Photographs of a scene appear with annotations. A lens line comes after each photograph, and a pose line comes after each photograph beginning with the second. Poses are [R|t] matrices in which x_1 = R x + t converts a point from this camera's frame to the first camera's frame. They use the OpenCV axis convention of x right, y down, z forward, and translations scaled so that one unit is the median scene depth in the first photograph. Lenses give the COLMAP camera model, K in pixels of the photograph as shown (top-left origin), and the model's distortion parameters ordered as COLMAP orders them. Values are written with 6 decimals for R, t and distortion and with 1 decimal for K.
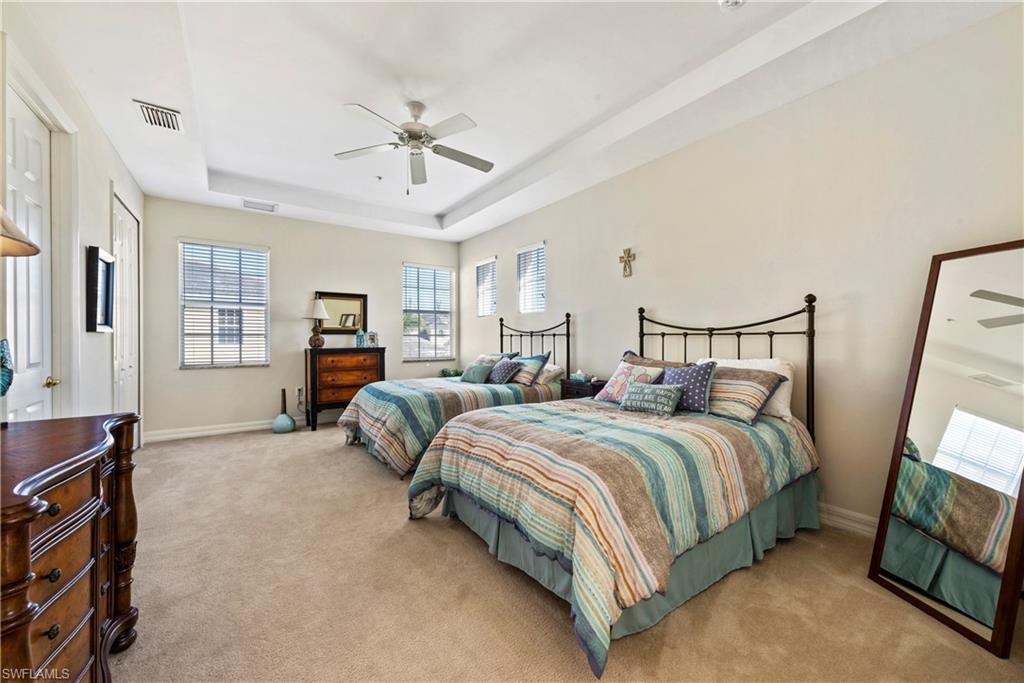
lens RADIAL K [[401.3, 0, 506.0], [0, 401.3, 339.2], [0, 0, 1]] dist [0.009842, -0.002062]
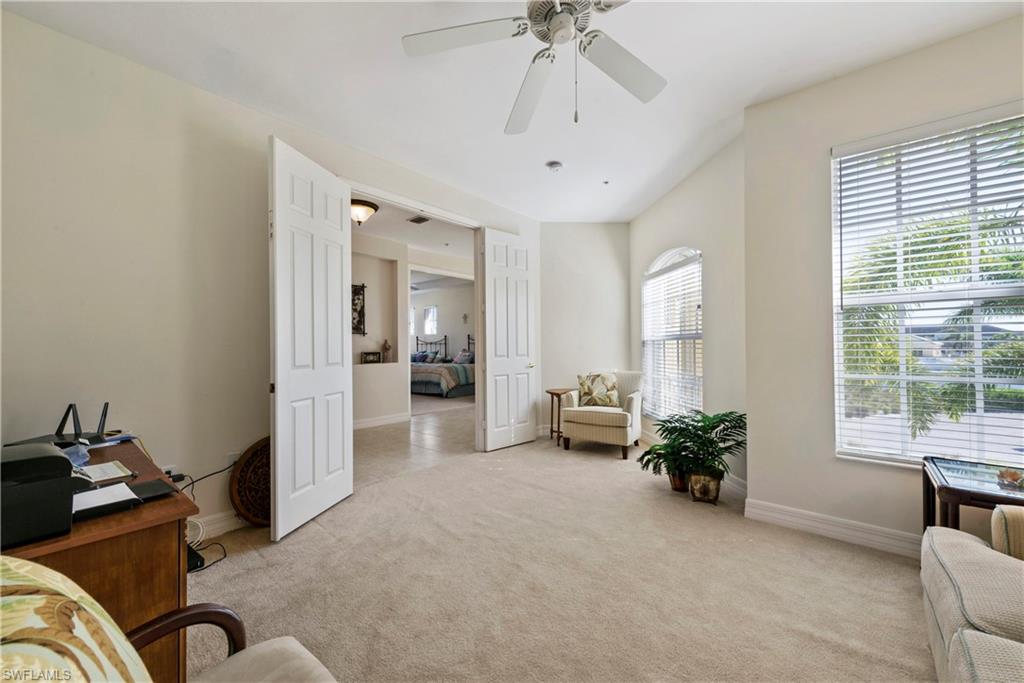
lens RADIAL K [[401.3, 0, 514.3], [0, 401.3, 346.5], [0, 0, 1]] dist [0.009842, -0.002062]
pose [[0.960657, -0.004558, 0.277700, -0.138820], [0.005678, 0.999979, -0.003230, 0.018270], [-0.277679, 0.004680, 0.960662, -1.606145]]
